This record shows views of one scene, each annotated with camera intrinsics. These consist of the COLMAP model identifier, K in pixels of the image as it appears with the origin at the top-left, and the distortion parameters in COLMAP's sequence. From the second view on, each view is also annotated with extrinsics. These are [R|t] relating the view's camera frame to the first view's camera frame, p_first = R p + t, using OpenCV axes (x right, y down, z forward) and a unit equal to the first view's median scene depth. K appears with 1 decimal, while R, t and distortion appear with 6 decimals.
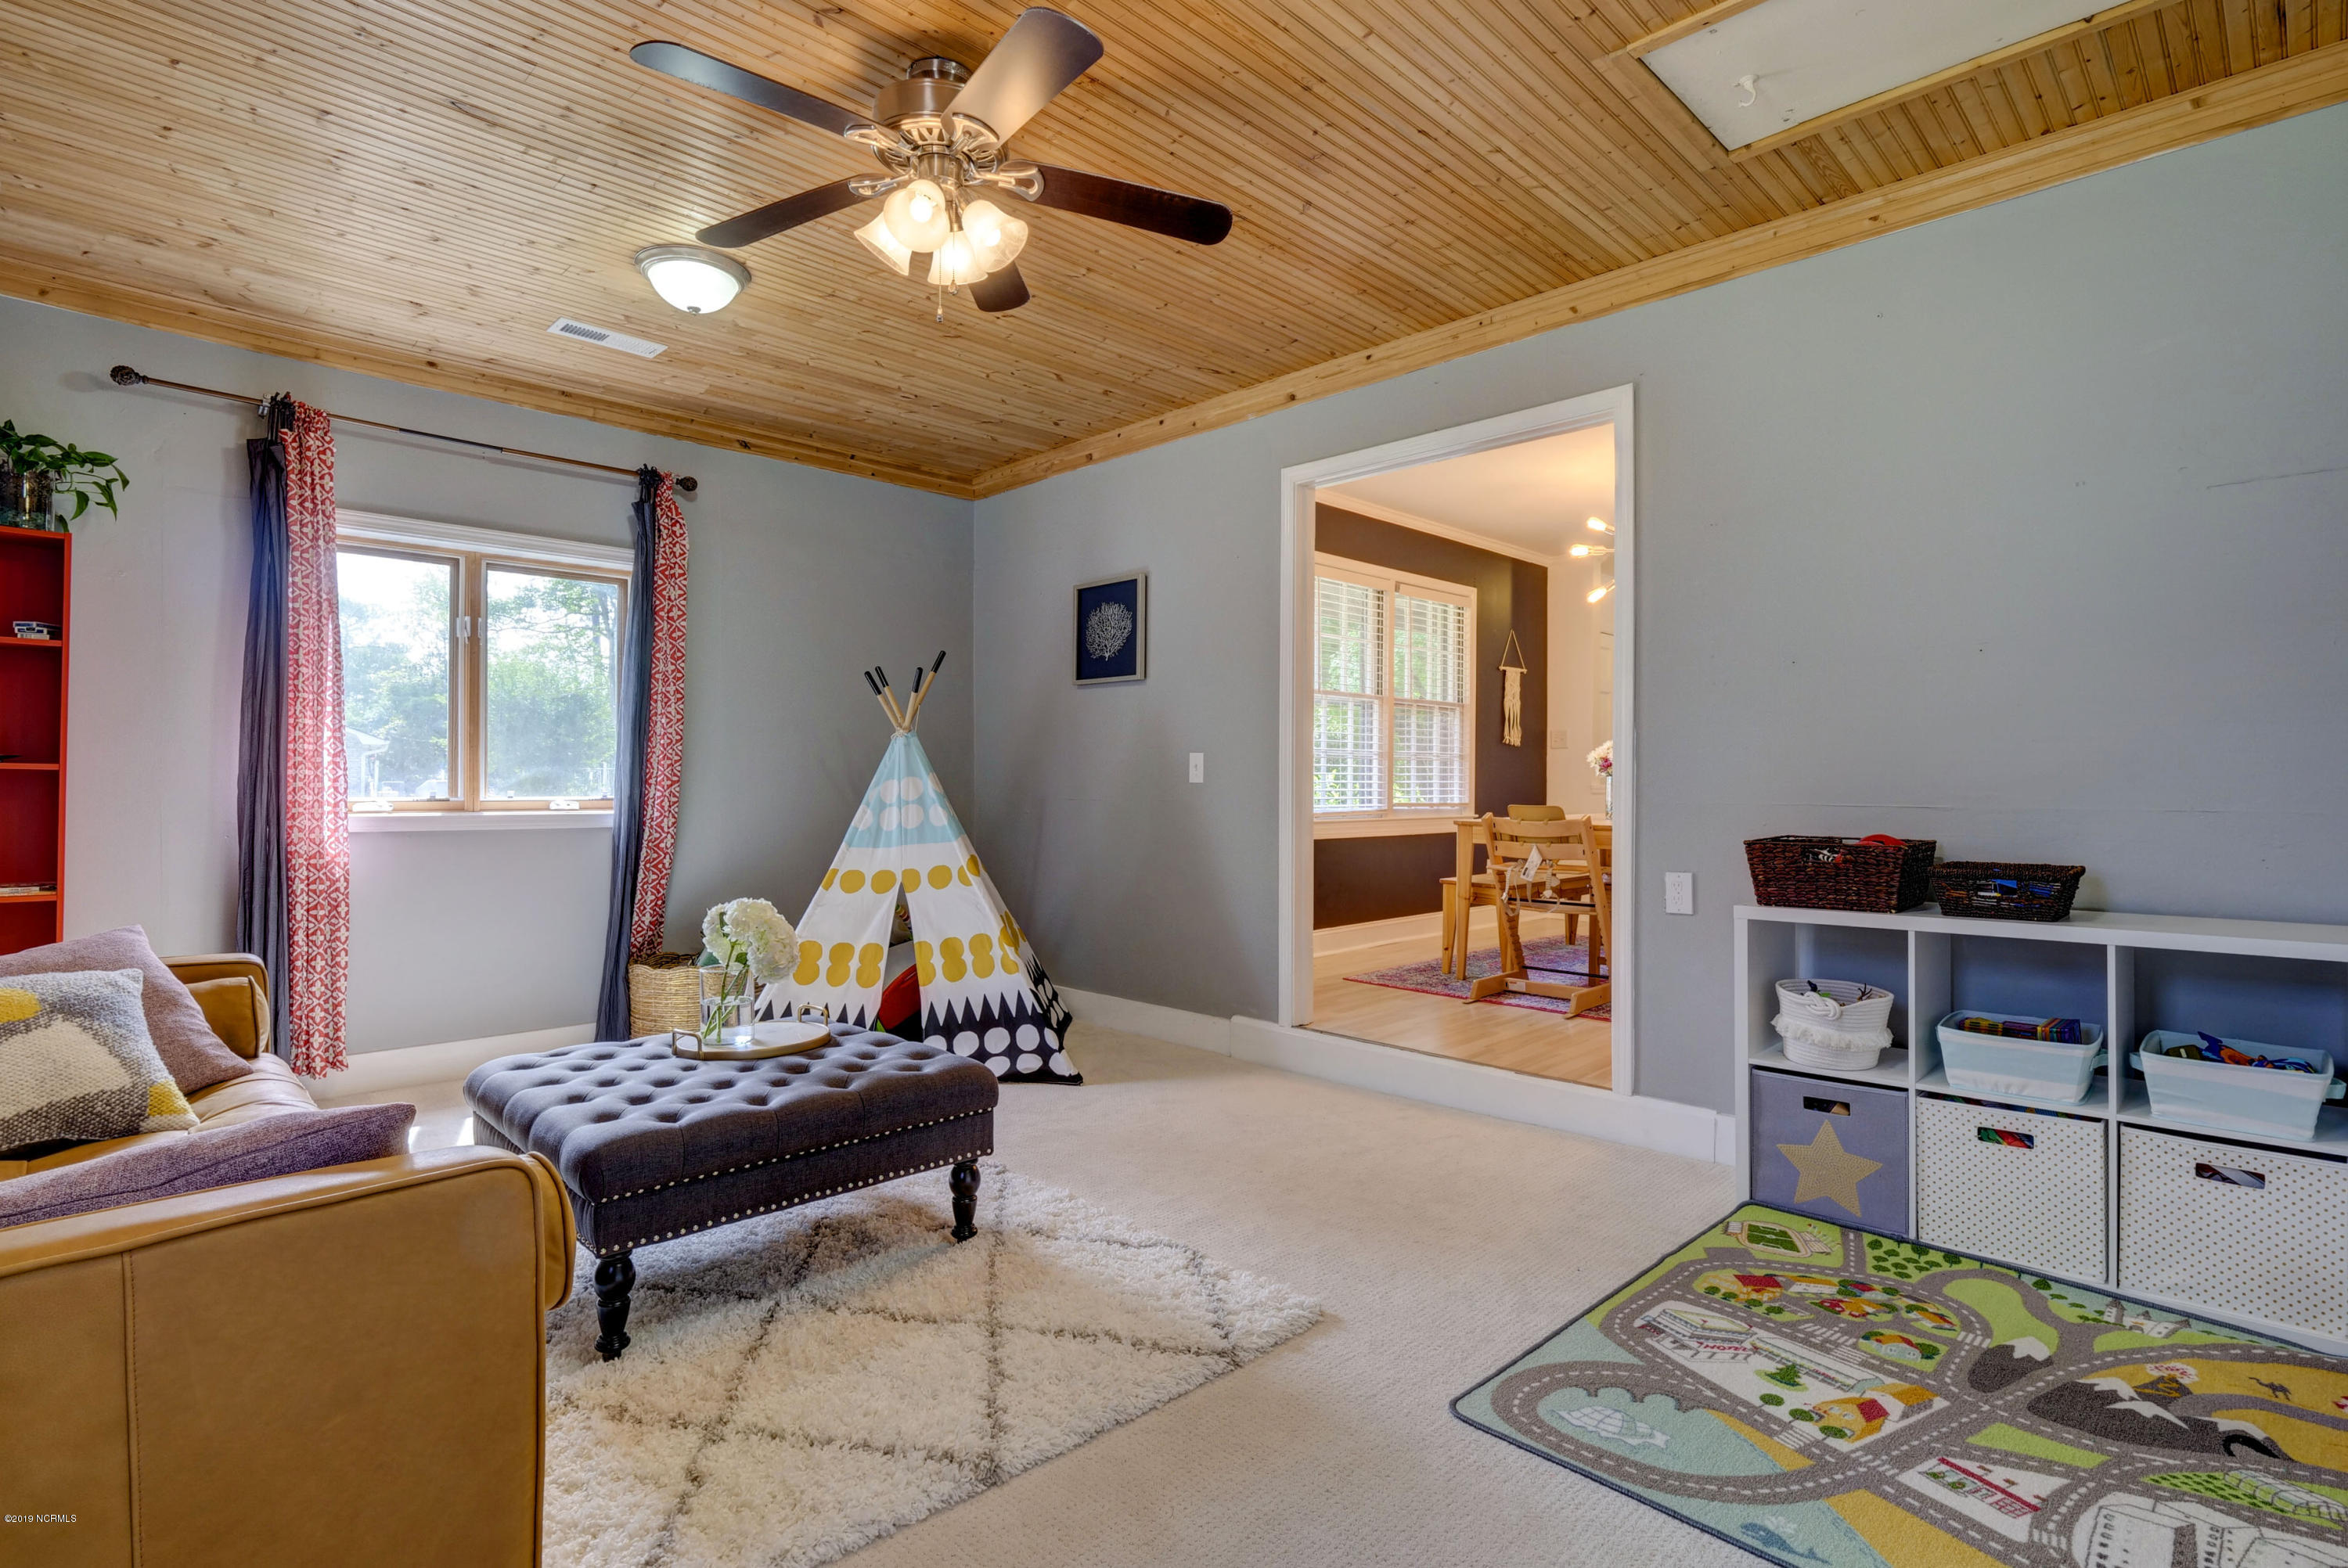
lens RADIAL K [[1140.2, 0, 1172.6], [0, 1140.2, 777.6], [0, 0, 1]] dist [-0.009158, -0.000891]
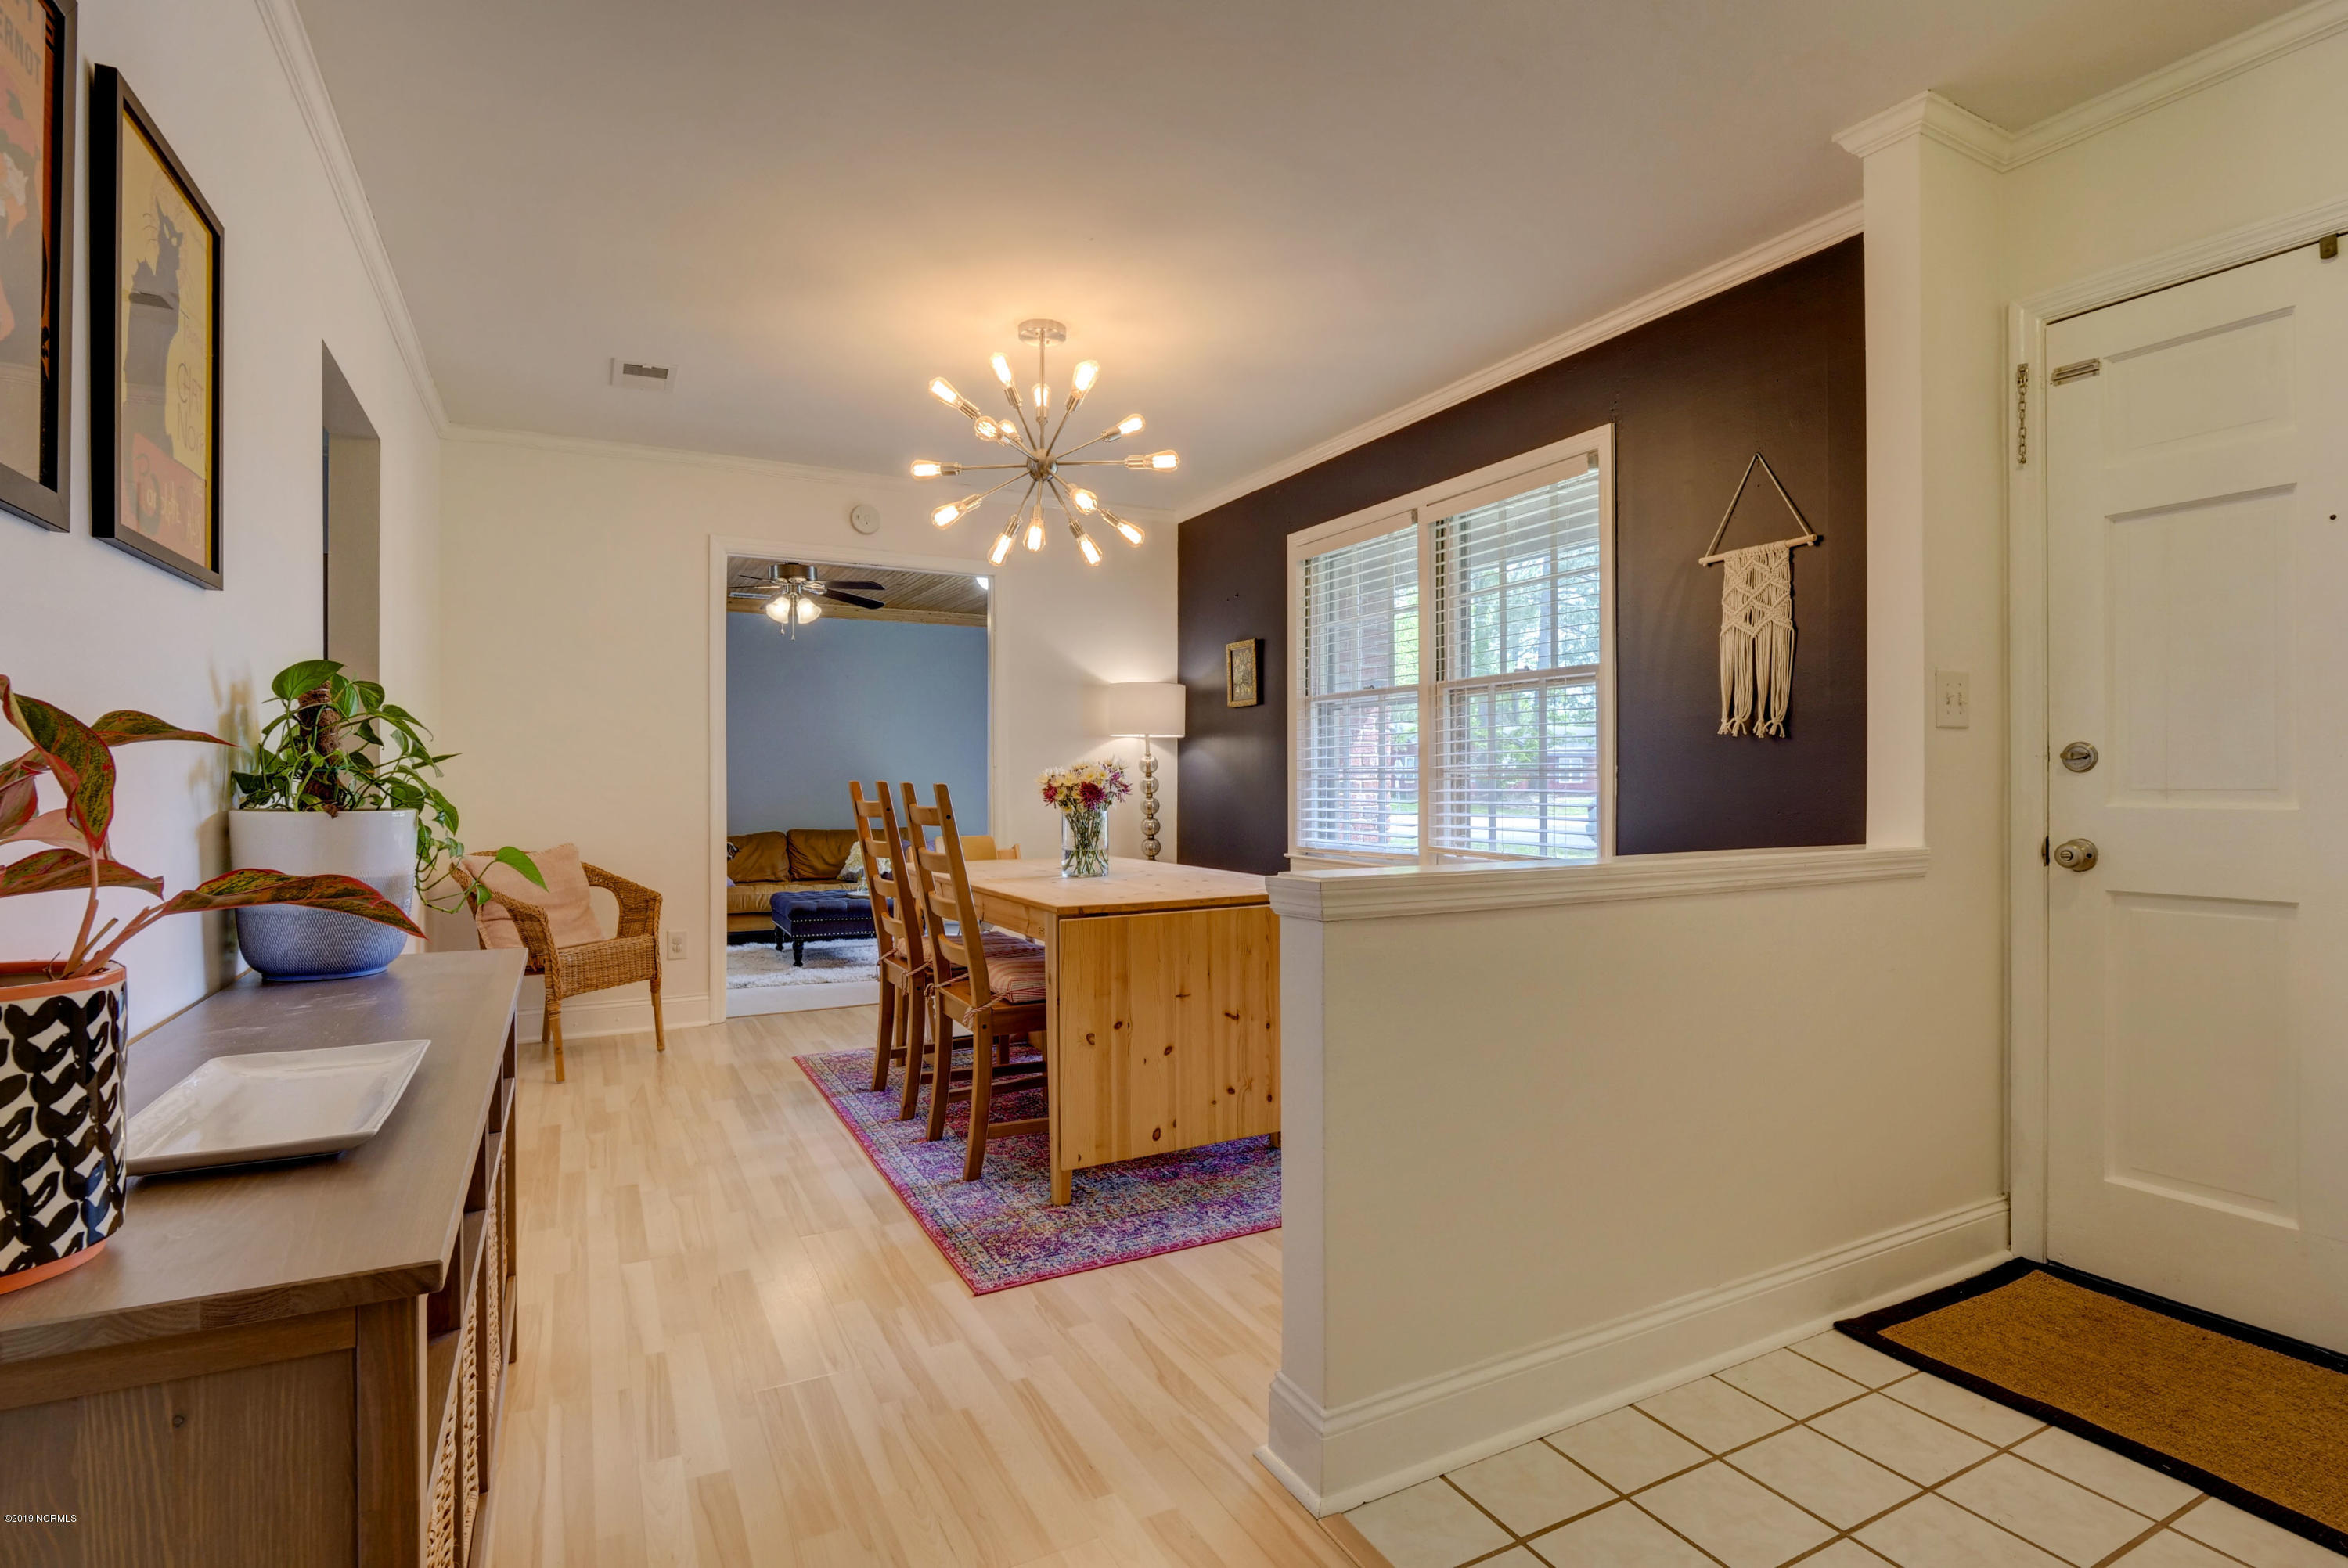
lens RADIAL K [[1140.2, 0, 1181.0], [0, 1140.2, 784.2], [0, 0, 1]] dist [-0.009158, -0.000891]
pose [[-0.292843, 0.003039, -0.956156, 1.322705], [0.007993, 0.999968, 0.000730, -0.023044], [0.956127, -0.007429, -0.292858, 1.624093]]
